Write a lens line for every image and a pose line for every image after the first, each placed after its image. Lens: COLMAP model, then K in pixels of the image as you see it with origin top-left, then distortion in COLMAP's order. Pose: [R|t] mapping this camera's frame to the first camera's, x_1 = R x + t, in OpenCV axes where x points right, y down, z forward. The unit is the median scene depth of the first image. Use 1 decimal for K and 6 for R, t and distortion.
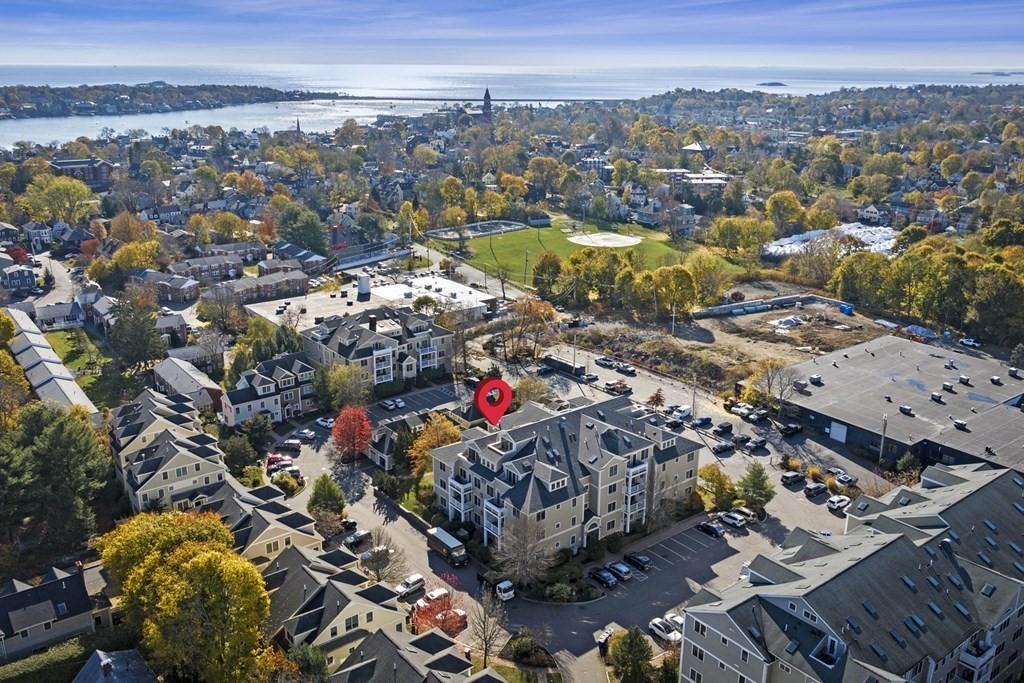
lens RADIAL K [[823.5, 0, 512.0], [0, 823.5, 341.5], [0, 0, 1]] dist [-0.009363, -0.004623]
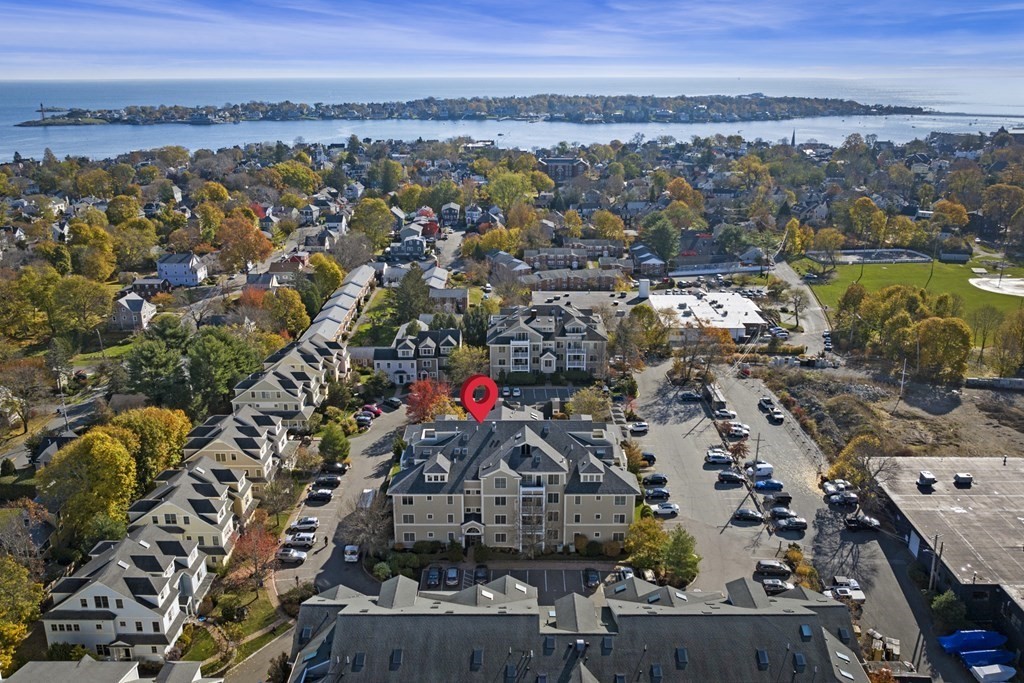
lens RADIAL K [[806.6, 0, 512.0], [0, 806.6, 341.5], [0, 0, 1]] dist [-0.024887, -0.006365]
pose [[0.799959, 0.179895, -0.572454, 0.429037], [-0.183946, 0.981591, 0.051418, -0.040682], [0.571165, 0.064168, 0.818323, 0.133393]]
